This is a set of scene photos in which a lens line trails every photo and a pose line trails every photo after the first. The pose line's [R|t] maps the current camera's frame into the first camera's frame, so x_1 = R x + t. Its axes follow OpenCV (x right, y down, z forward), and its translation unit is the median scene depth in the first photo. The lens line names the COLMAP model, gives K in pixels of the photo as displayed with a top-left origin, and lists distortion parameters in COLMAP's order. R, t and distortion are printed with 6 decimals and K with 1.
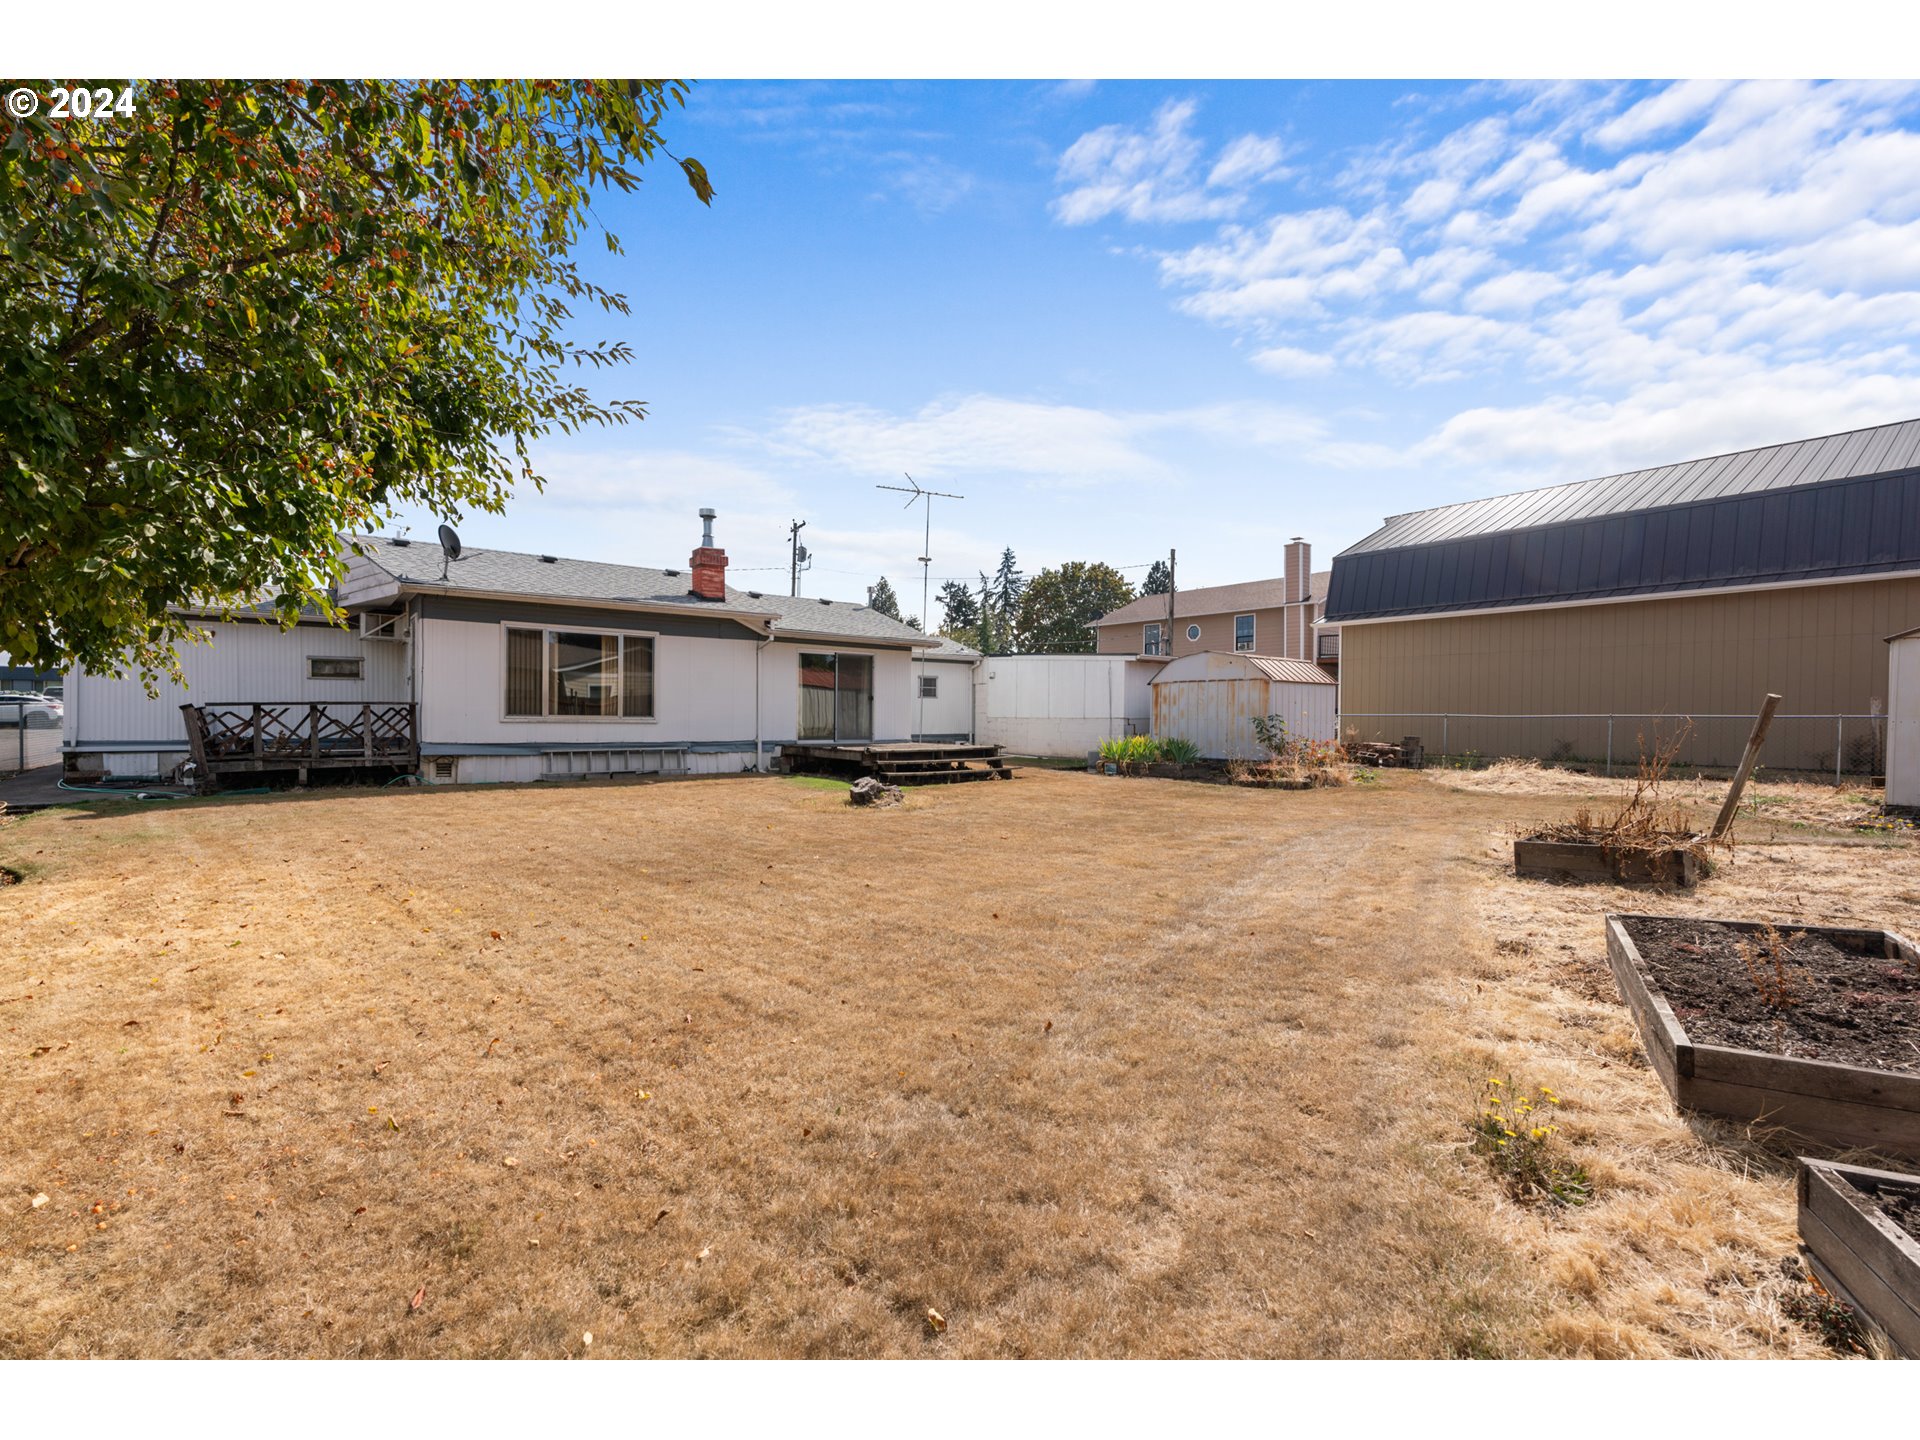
lens RADIAL K [[879.4, 0, 954.5], [0, 879.4, 746.8], [0, 0, 1]] dist [0.000260, 0.000115]
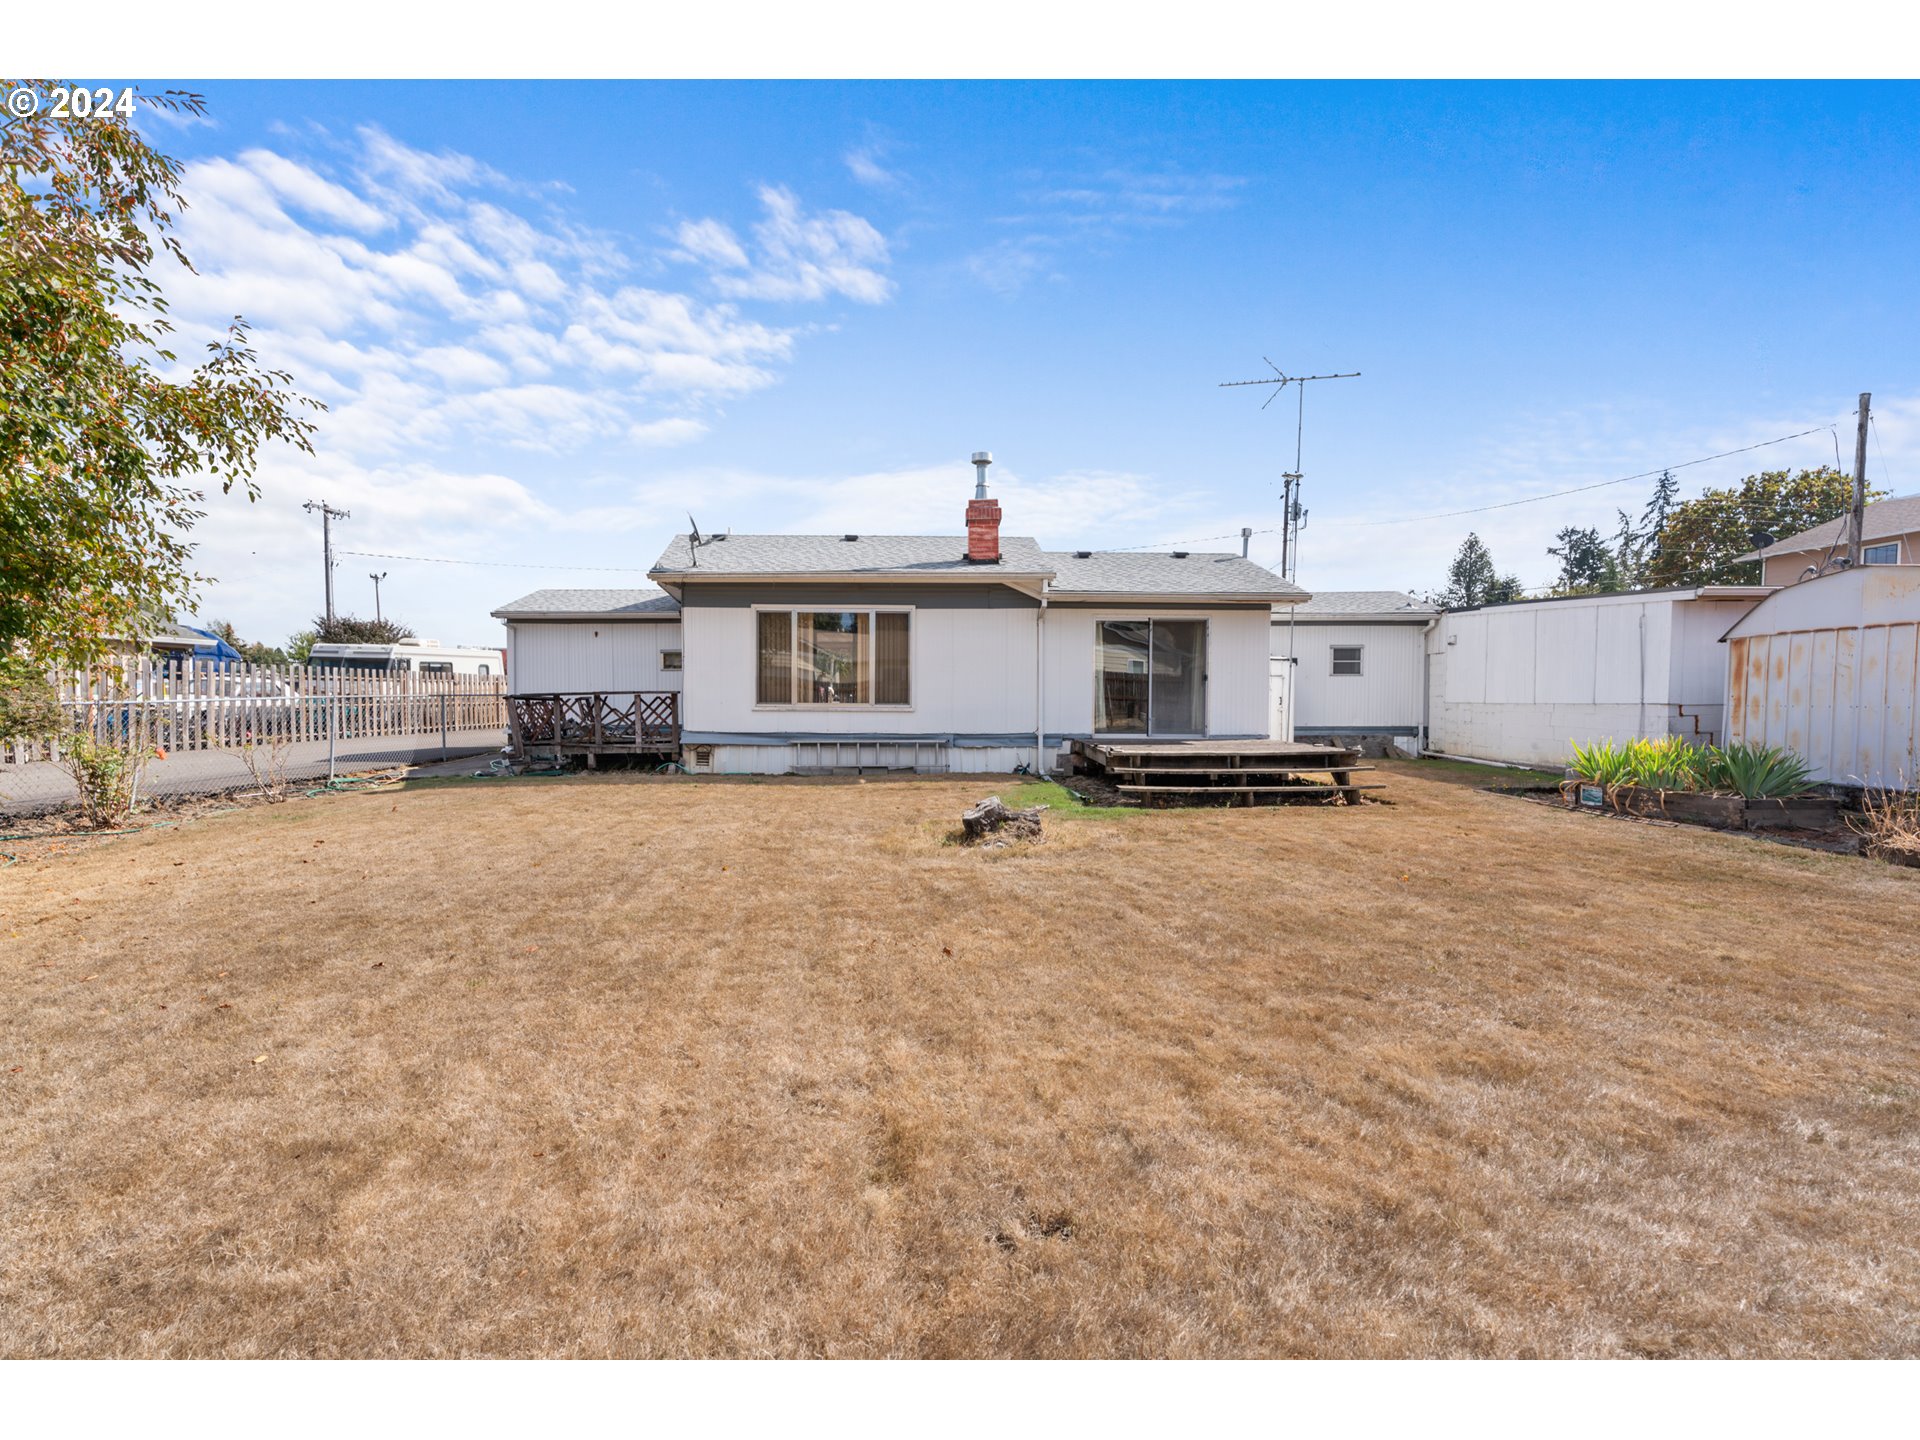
lens RADIAL K [[863.4, 0, 954.0], [0, 863.4, 736.9], [0, 0, 1]] dist [-0.001712, -0.000091]
pose [[0.789824, 0.020675, -0.612985, 0.202685], [-0.016770, 0.999786, 0.012113, -0.012579], [0.613104, 0.000712, 0.790002, 0.340651]]
